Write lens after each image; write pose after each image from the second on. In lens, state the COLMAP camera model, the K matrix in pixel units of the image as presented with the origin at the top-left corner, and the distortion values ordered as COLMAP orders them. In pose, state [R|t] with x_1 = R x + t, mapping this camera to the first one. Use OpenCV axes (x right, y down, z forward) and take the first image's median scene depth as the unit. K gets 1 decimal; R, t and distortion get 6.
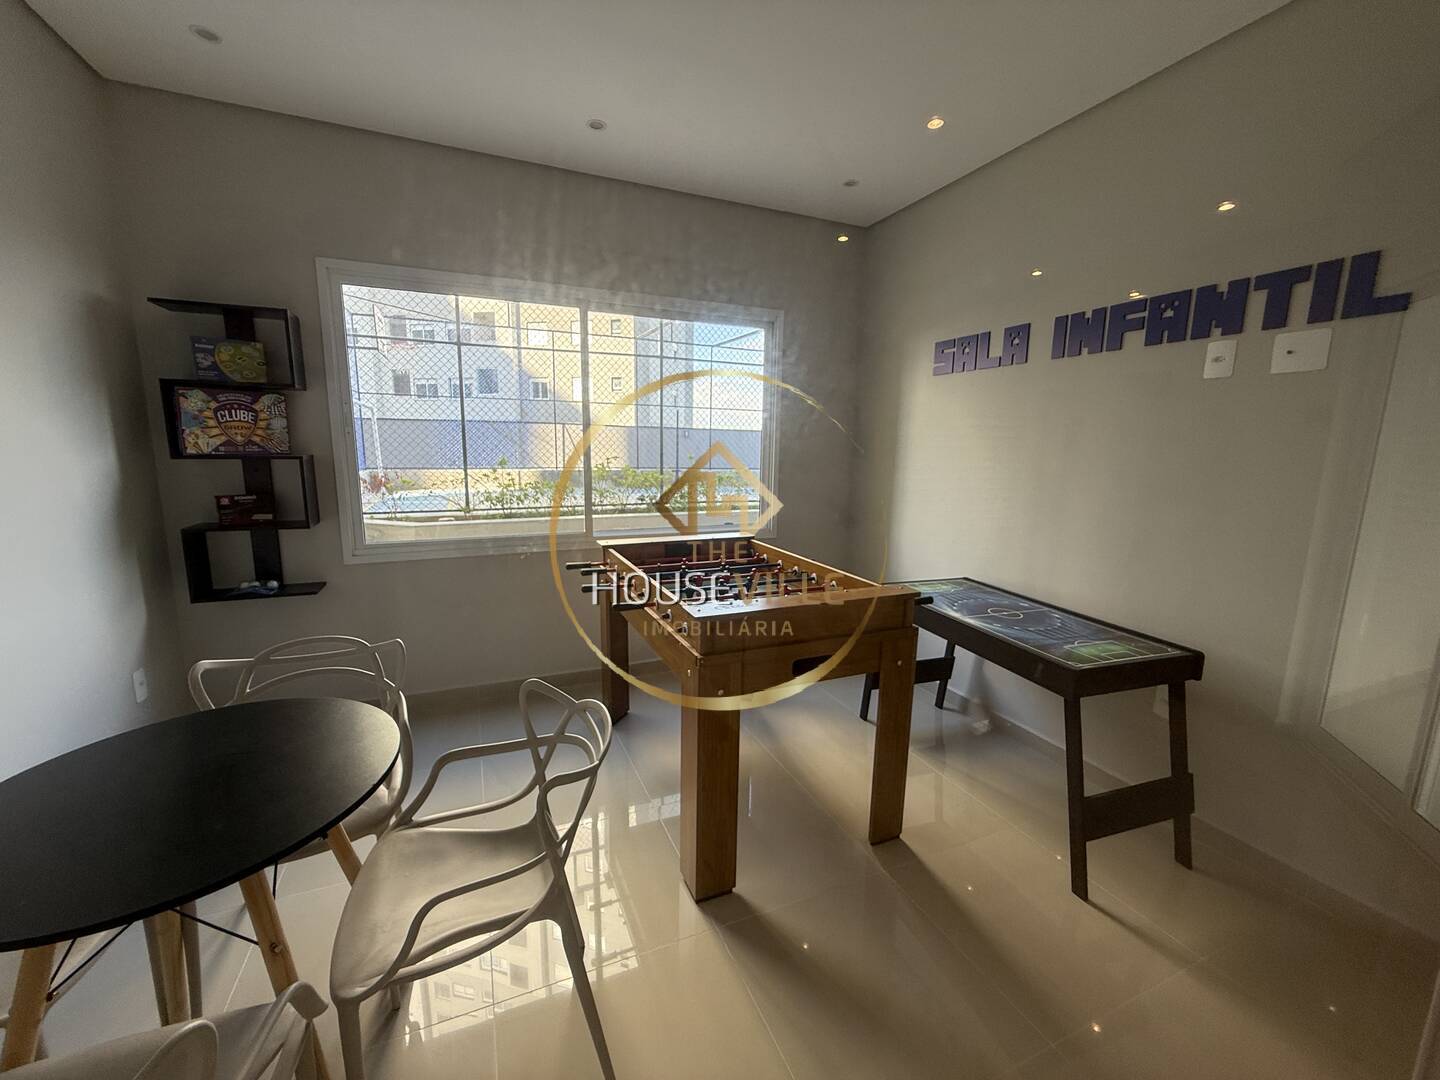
lens RADIAL K [[576.2, 0, 720.0], [0, 576.2, 540.0], [0, 0, 1]] dist [0.008428, -0.000628]
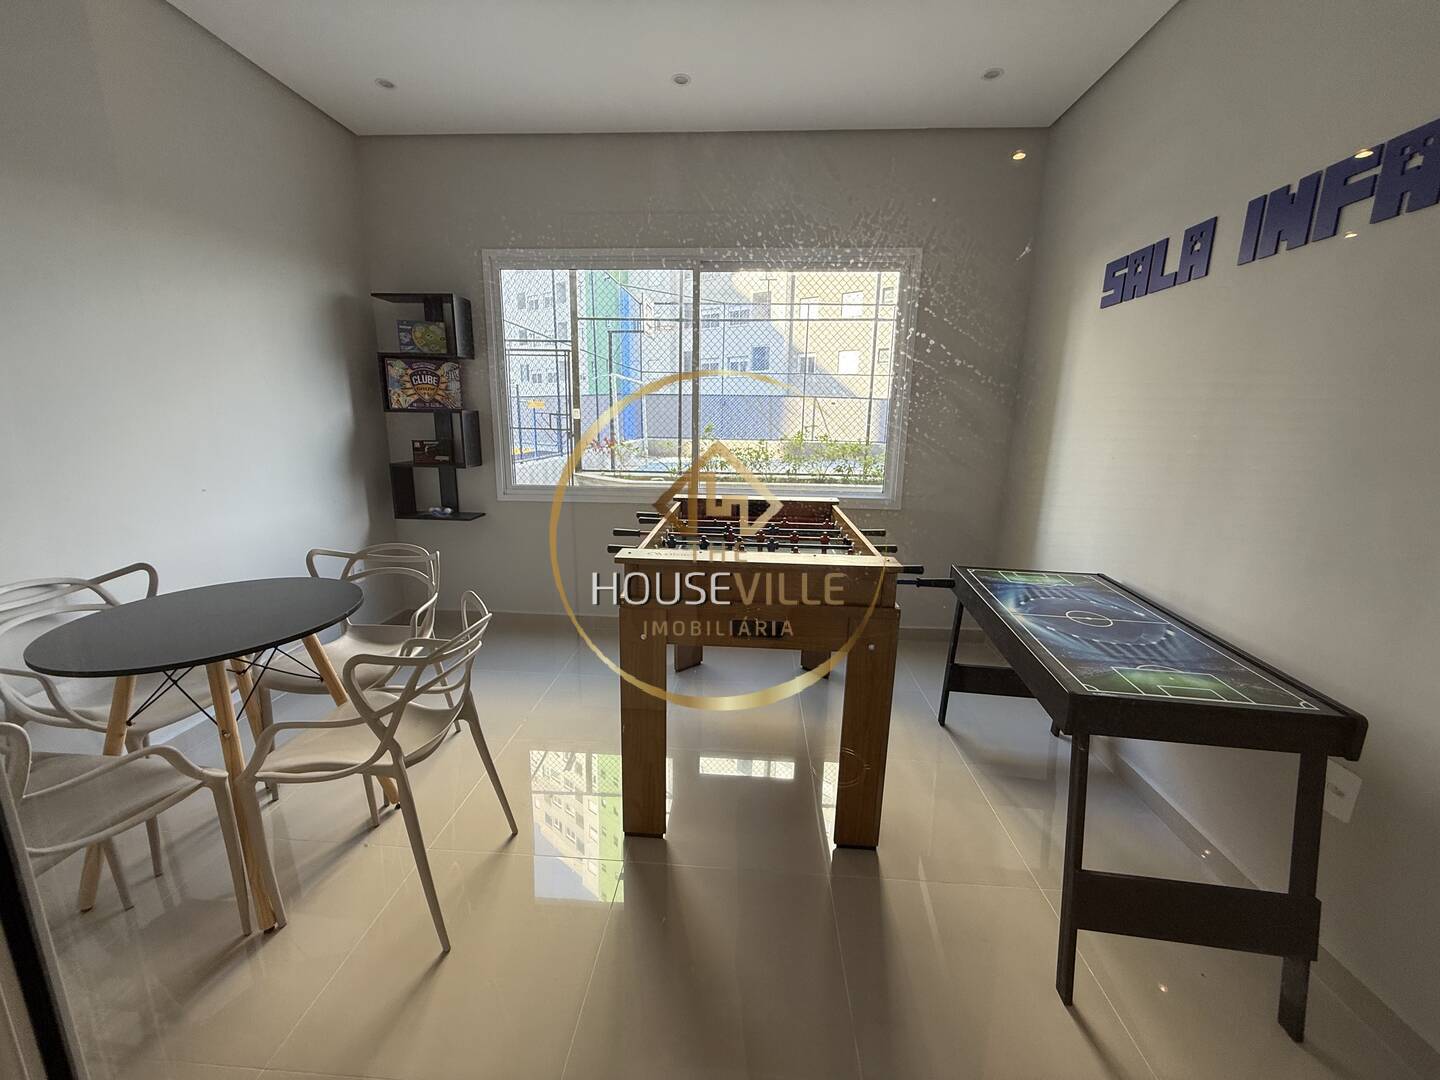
lens RADIAL K [[576.2, 0, 720.0], [0, 576.2, 540.0], [0, 0, 1]] dist [0.008428, -0.000628]
pose [[0.892254, 0.096808, -0.441033, 0.383001], [-0.078995, 0.995150, 0.058623, 0.019004], [0.444569, -0.017467, 0.895574, 0.113689]]
